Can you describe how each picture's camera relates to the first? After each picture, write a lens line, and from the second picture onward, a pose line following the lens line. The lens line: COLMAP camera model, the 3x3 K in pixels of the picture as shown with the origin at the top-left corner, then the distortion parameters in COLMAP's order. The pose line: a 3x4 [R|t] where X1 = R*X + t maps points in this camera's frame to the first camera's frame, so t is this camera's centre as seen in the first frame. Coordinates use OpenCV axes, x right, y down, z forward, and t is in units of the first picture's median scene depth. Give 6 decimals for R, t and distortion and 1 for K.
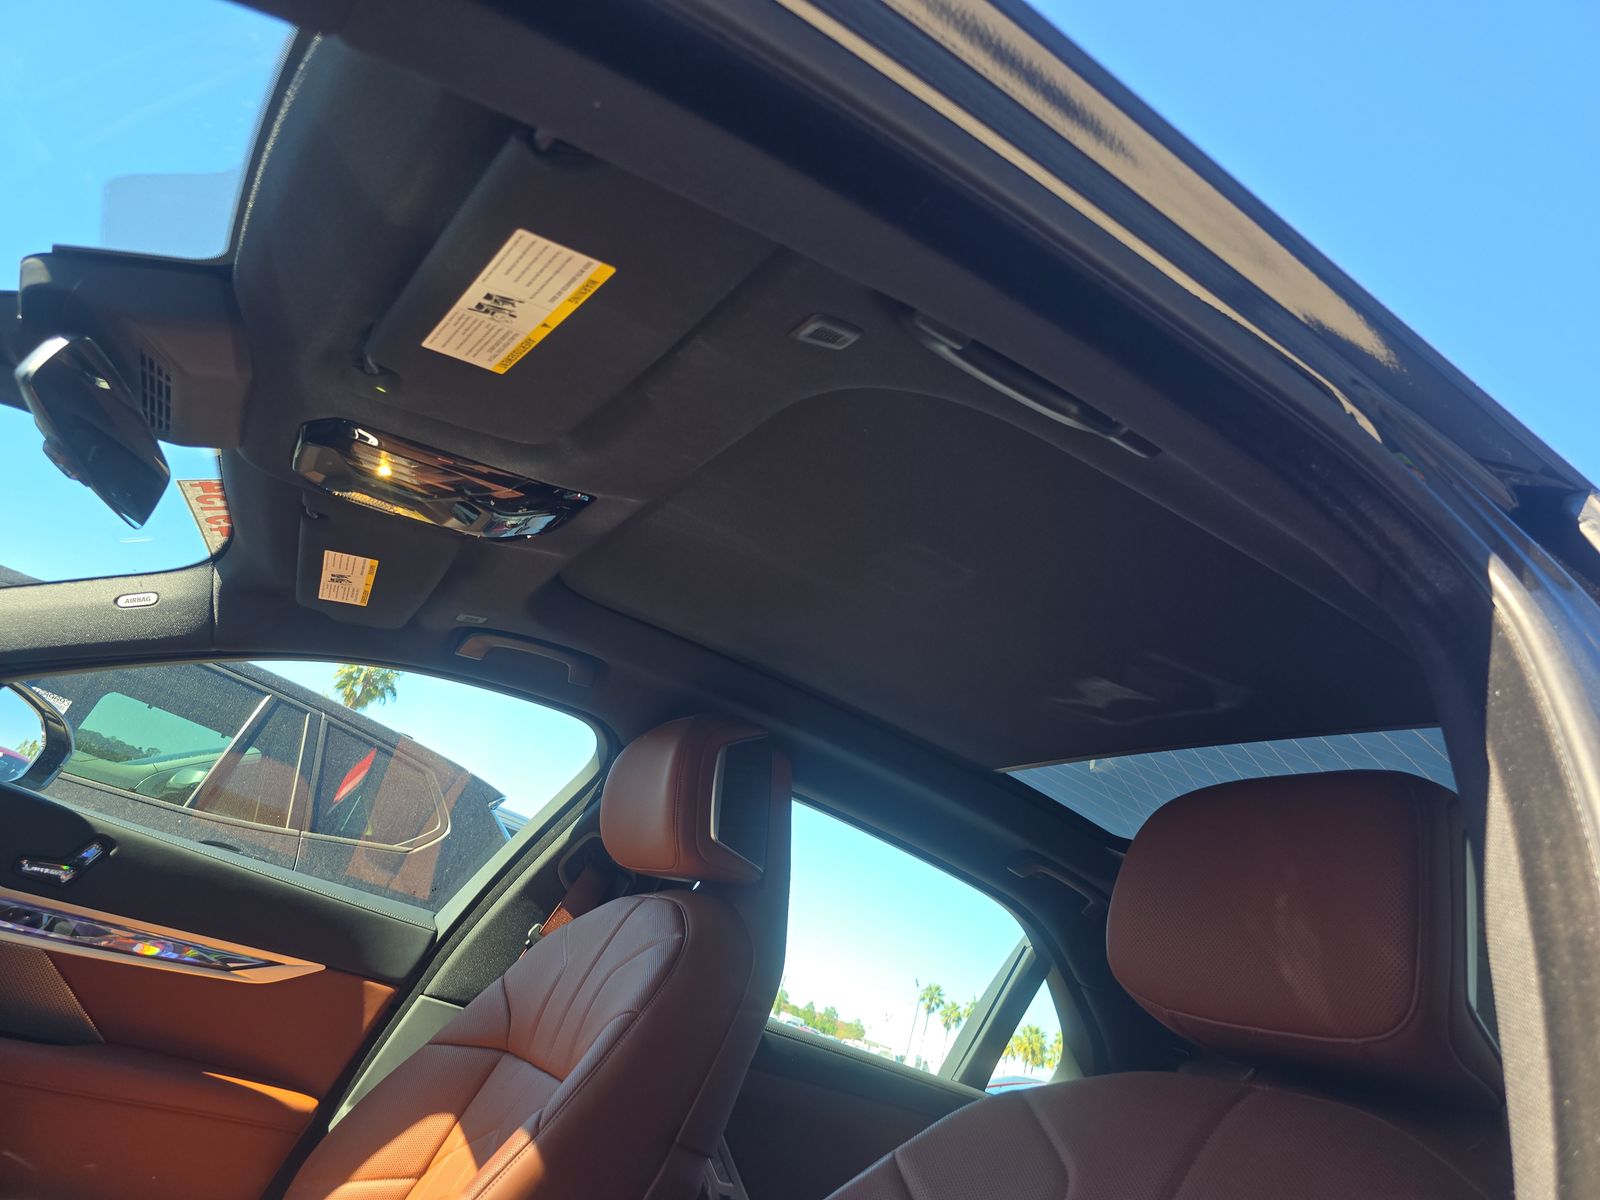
lens RADIAL K [[1077.7, 0, 800.0], [0, 1077.7, 600.0], [0, 0, 1]] dist [-0.000919, -0.001029]
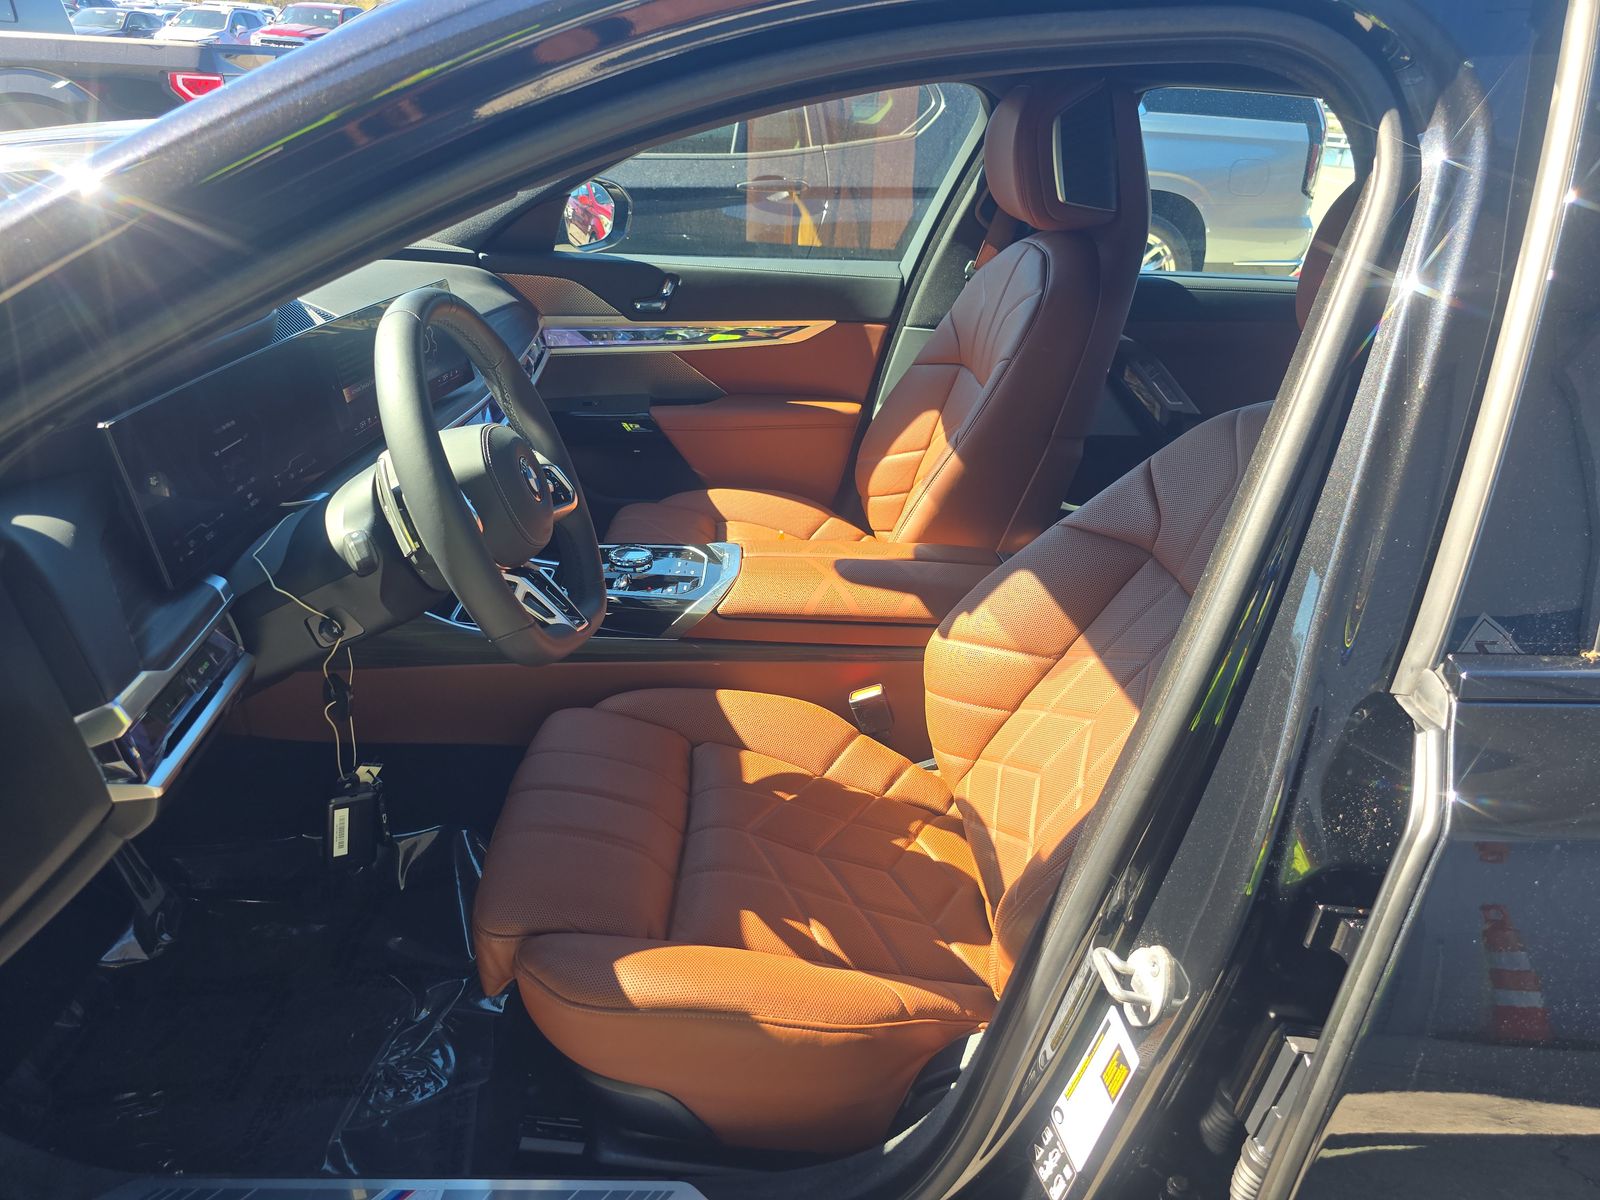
lens RADIAL K [[986.3, 0, 800.0], [0, 986.3, 600.0], [0, 0, 1]] dist [0.002910, 0.002081]
pose [[0.857073, -0.027757, -0.514447, 0.182211], [0.366493, 0.734649, 0.570941, -0.153275], [0.362090, -0.677879, 0.639821, -0.099818]]
